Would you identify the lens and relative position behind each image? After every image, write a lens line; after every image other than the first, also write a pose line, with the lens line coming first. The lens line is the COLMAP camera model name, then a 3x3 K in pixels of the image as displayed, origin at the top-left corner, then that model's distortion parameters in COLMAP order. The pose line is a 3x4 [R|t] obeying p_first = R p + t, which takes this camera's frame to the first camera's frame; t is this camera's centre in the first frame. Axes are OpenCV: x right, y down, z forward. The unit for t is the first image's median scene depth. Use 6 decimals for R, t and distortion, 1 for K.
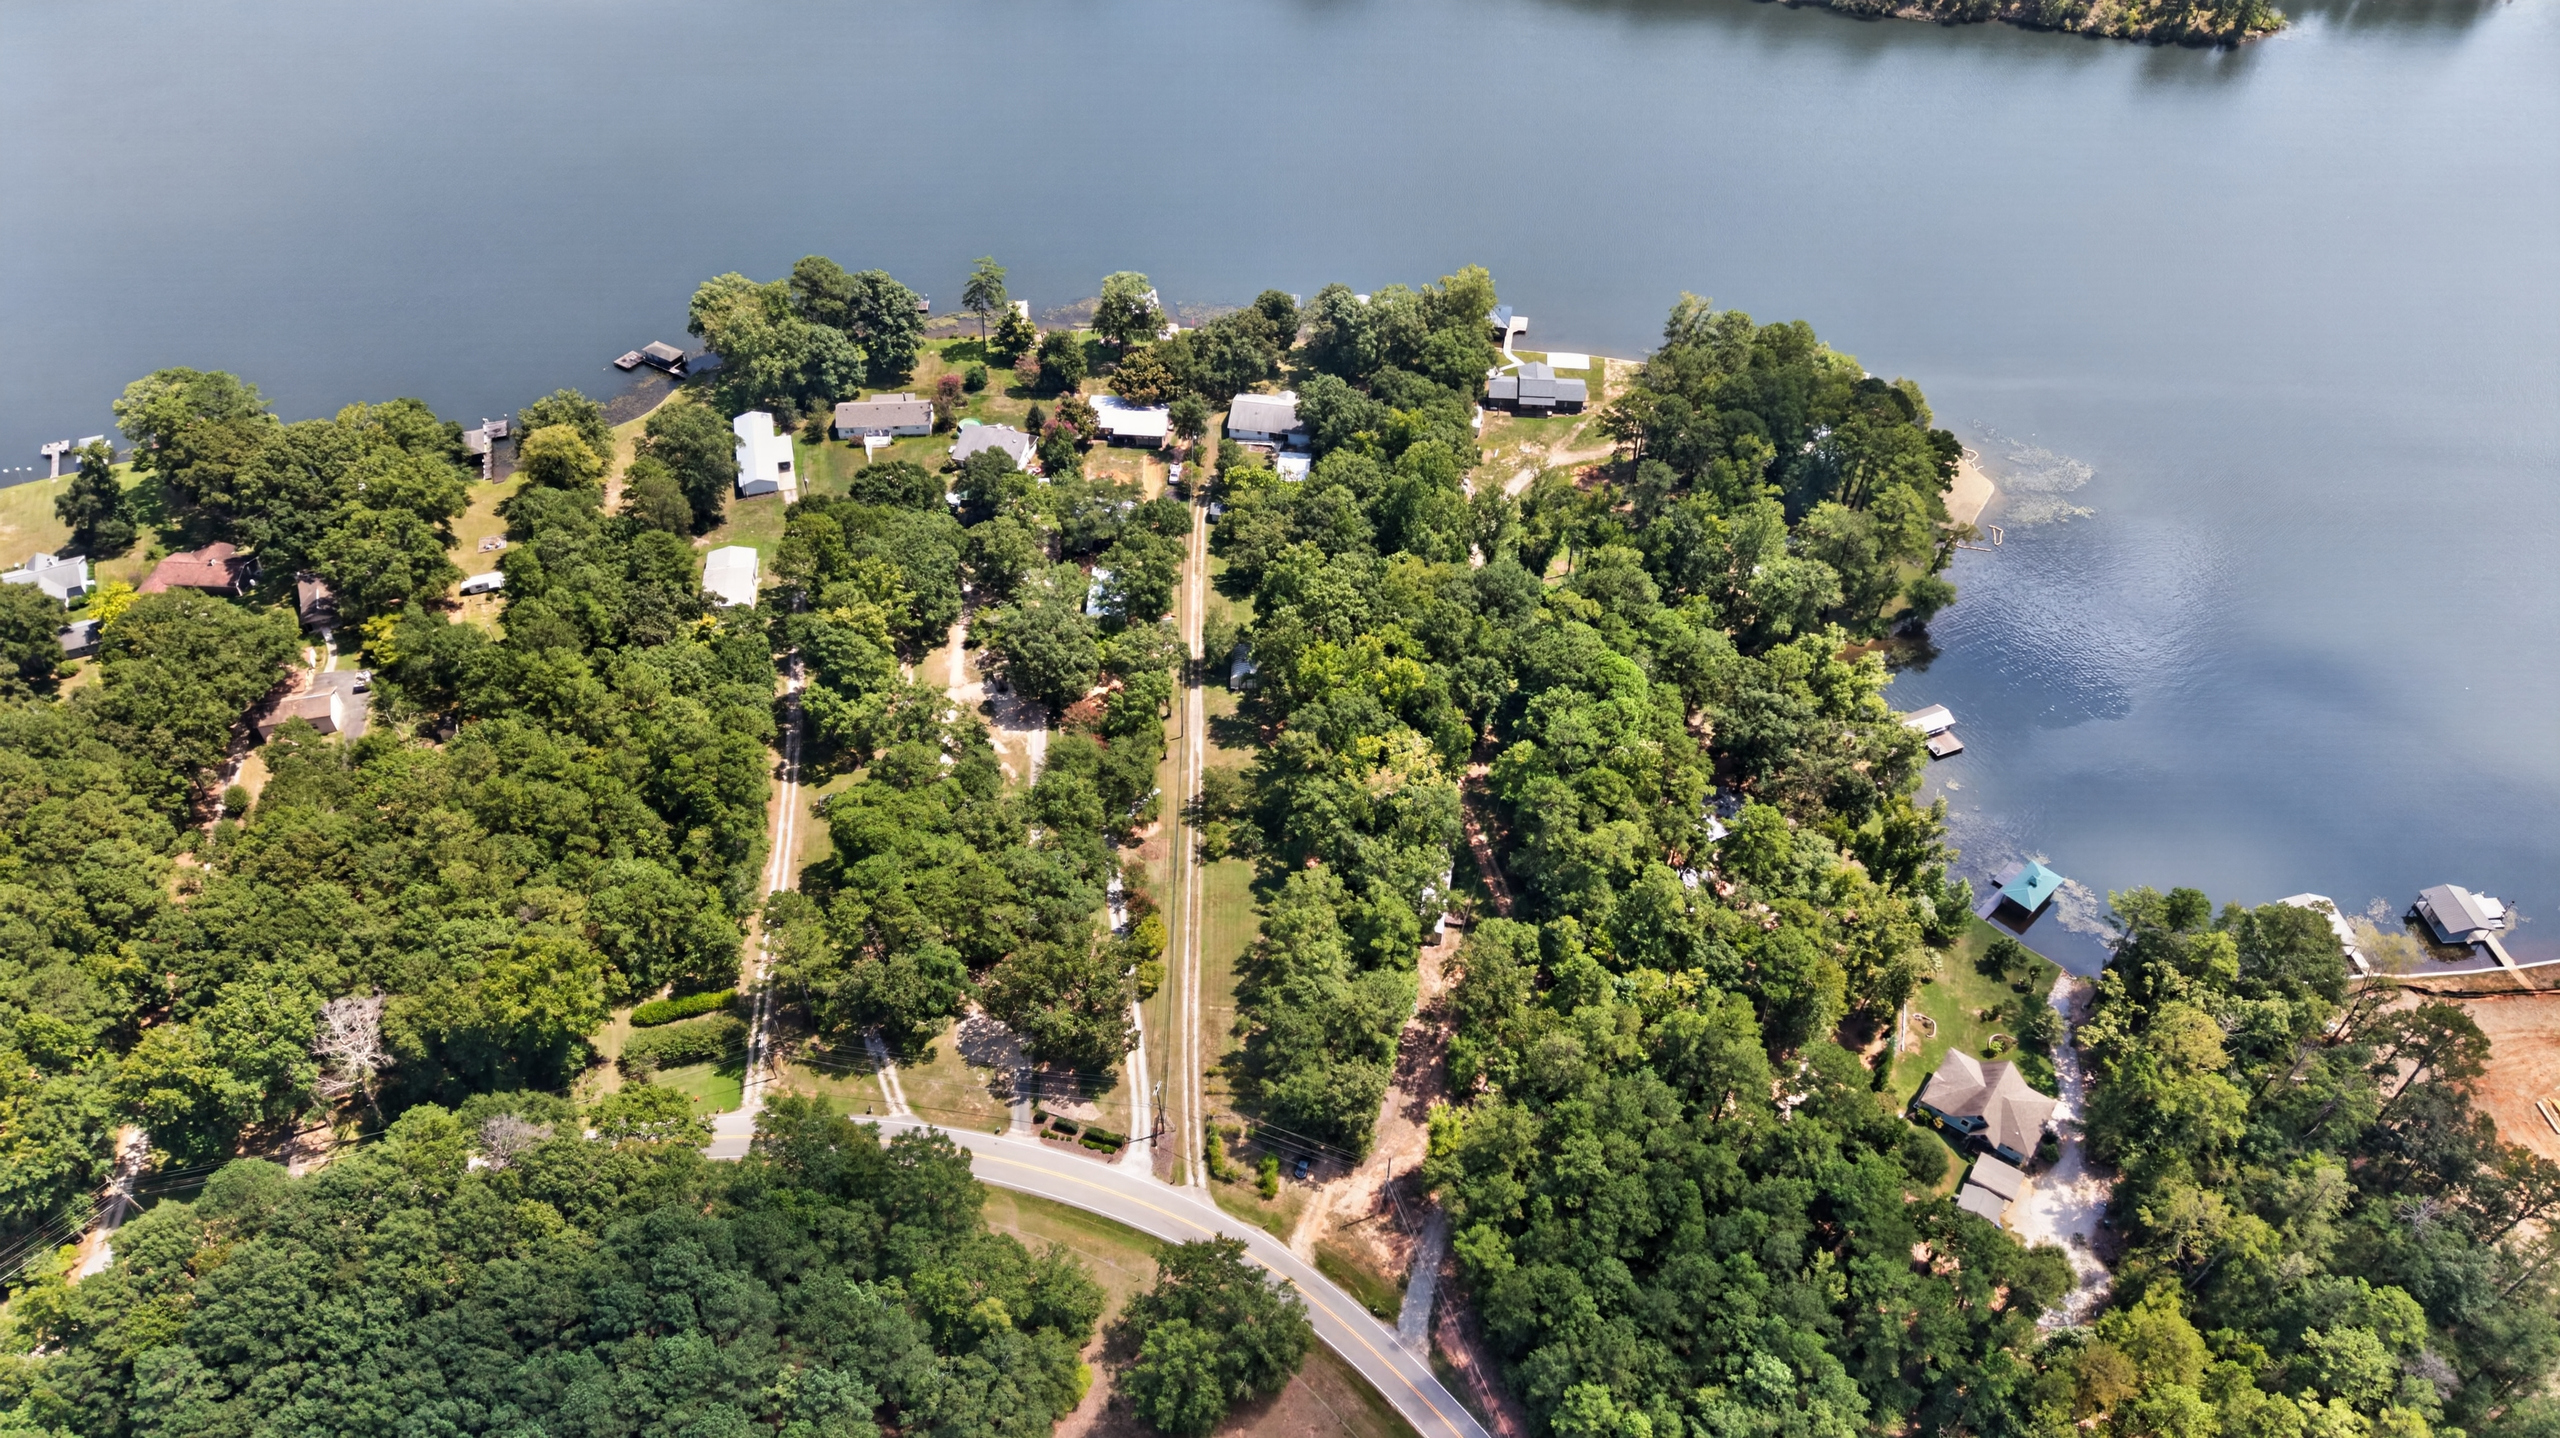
lens RADIAL K [[1850.4, 0, 1321.0], [0, 1850.4, 718.3], [0, 0, 1]] dist [0.009199, -0.003069]
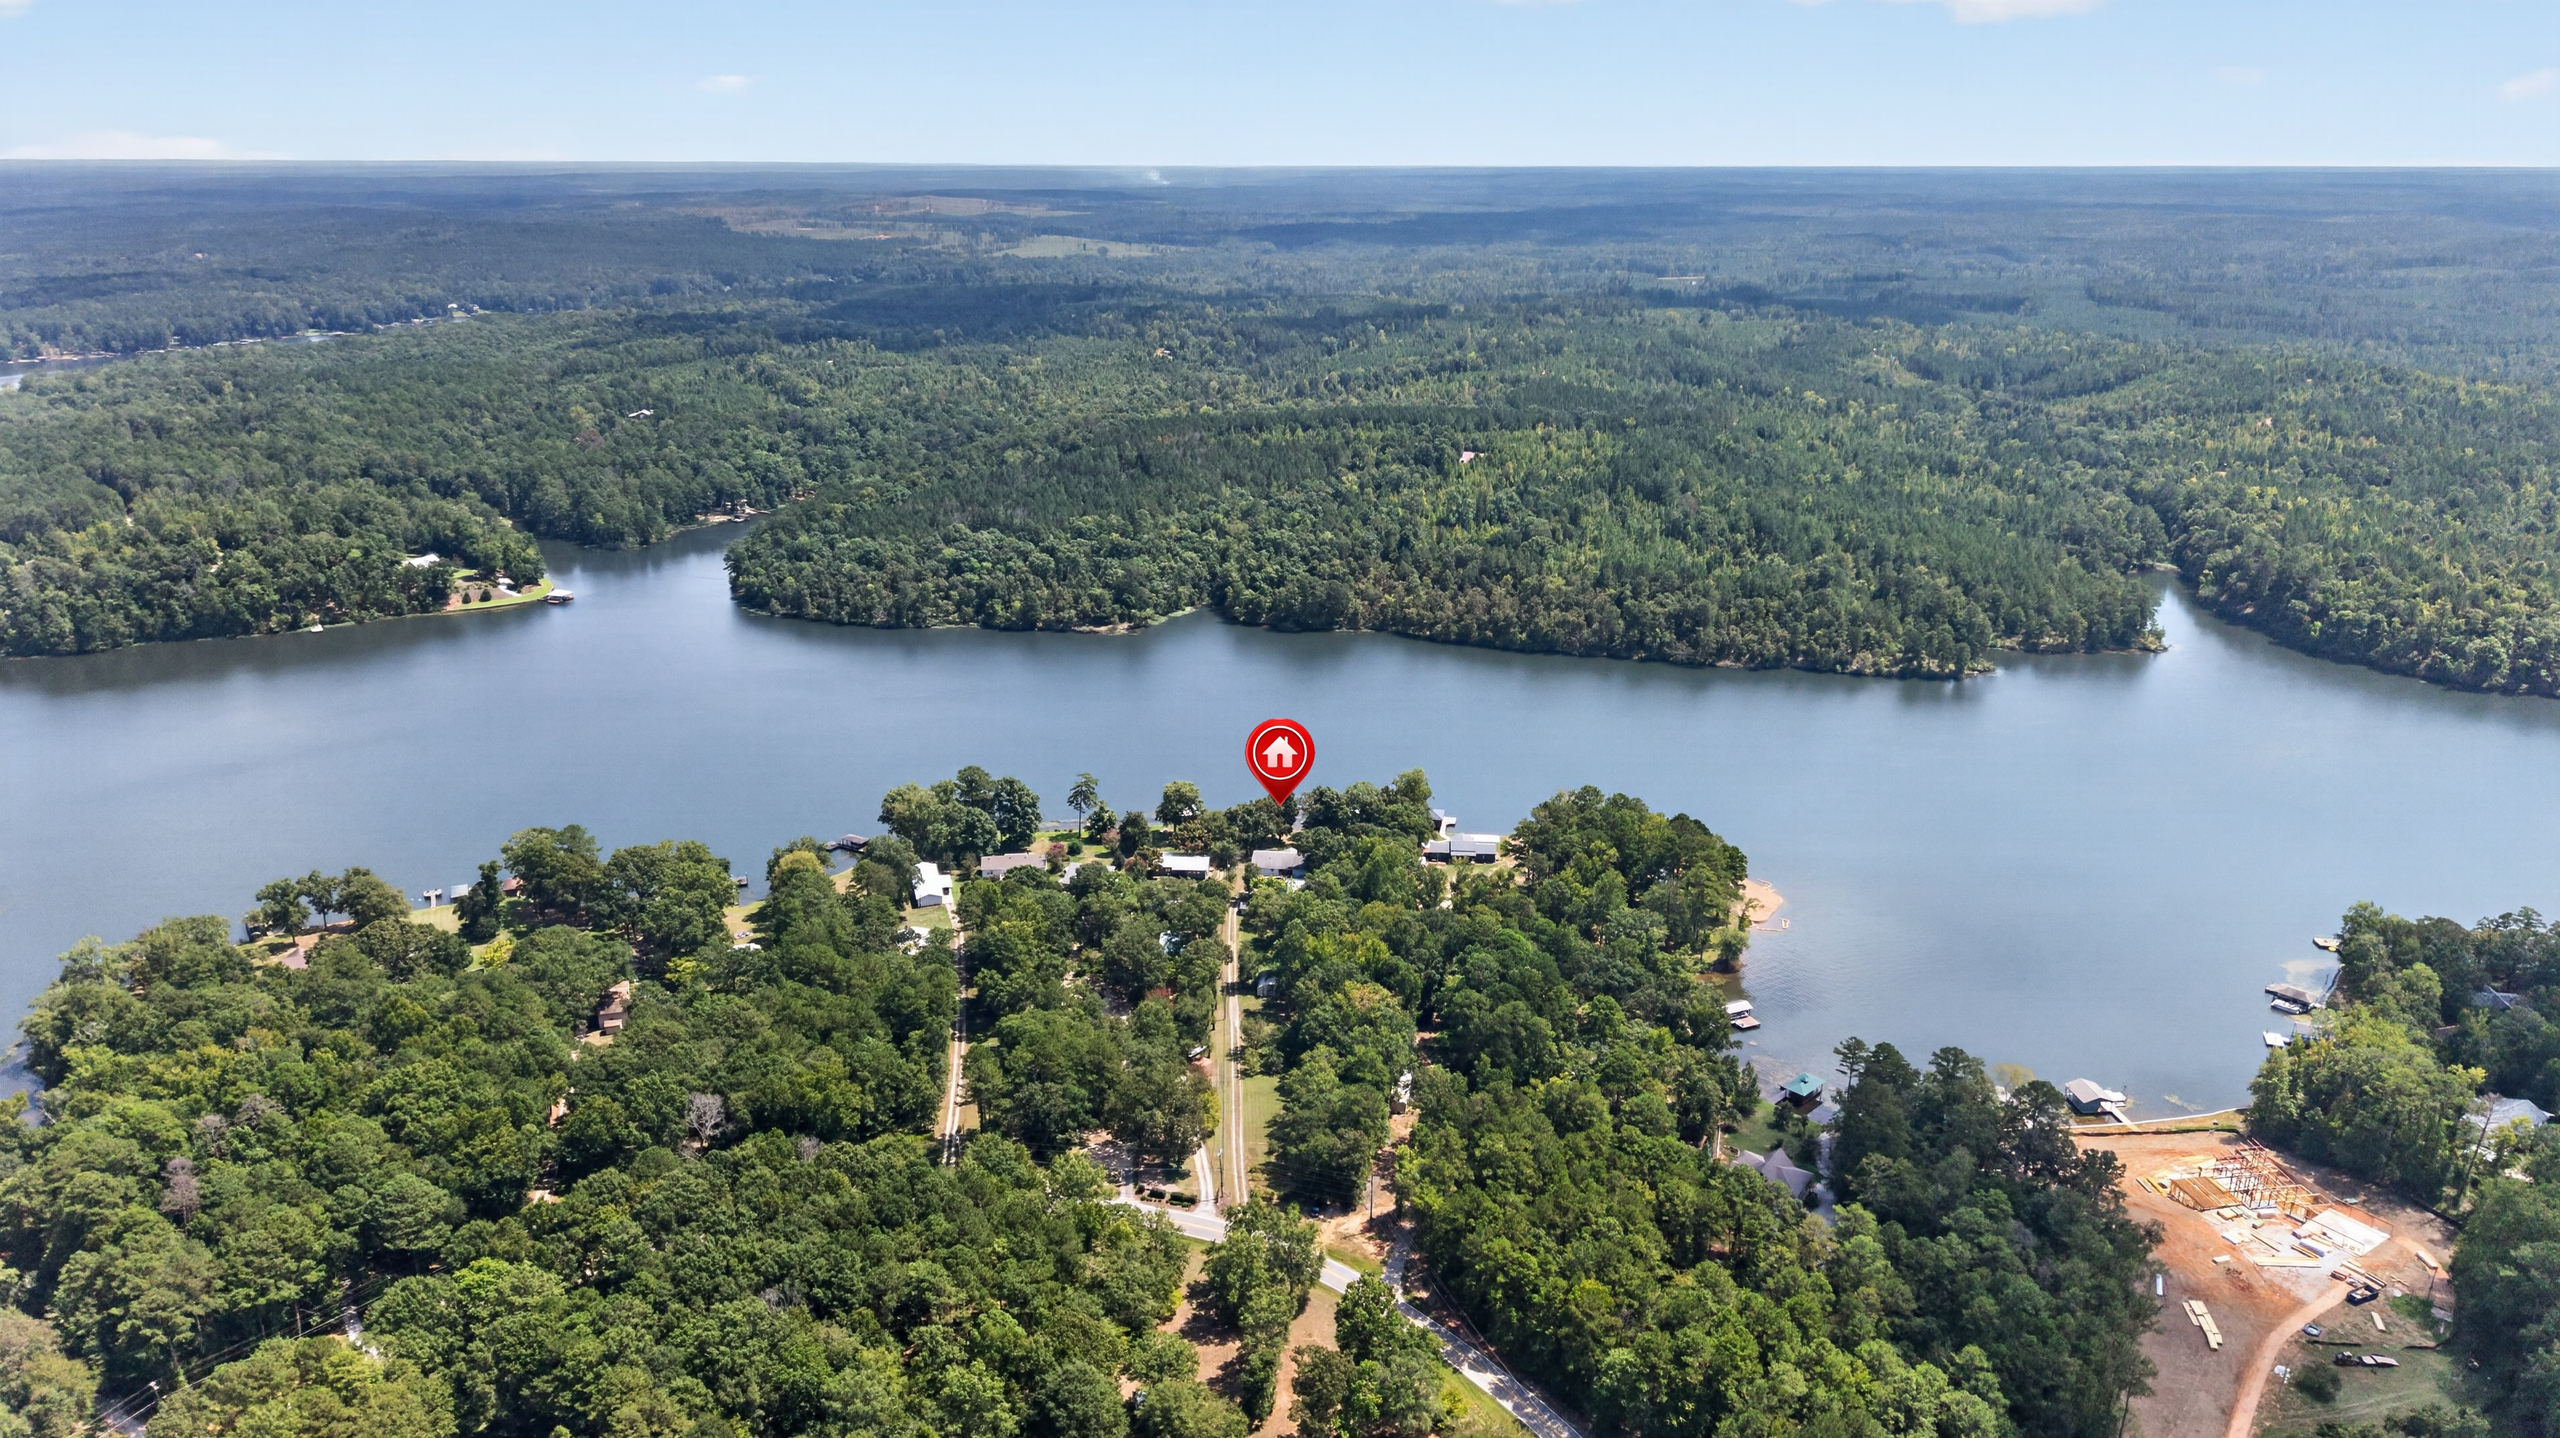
lens RADIAL K [[1806.9, 0, 1286.3], [0, 1806.9, 720.2], [0, 0, 1]] dist [0.116776, -0.174586]
pose [[0.999943, -0.010355, -0.002577, -0.019046], [0.008337, 0.908854, -0.417030, 0.365583], [0.006661, 0.416985, 0.908889, -0.377302]]
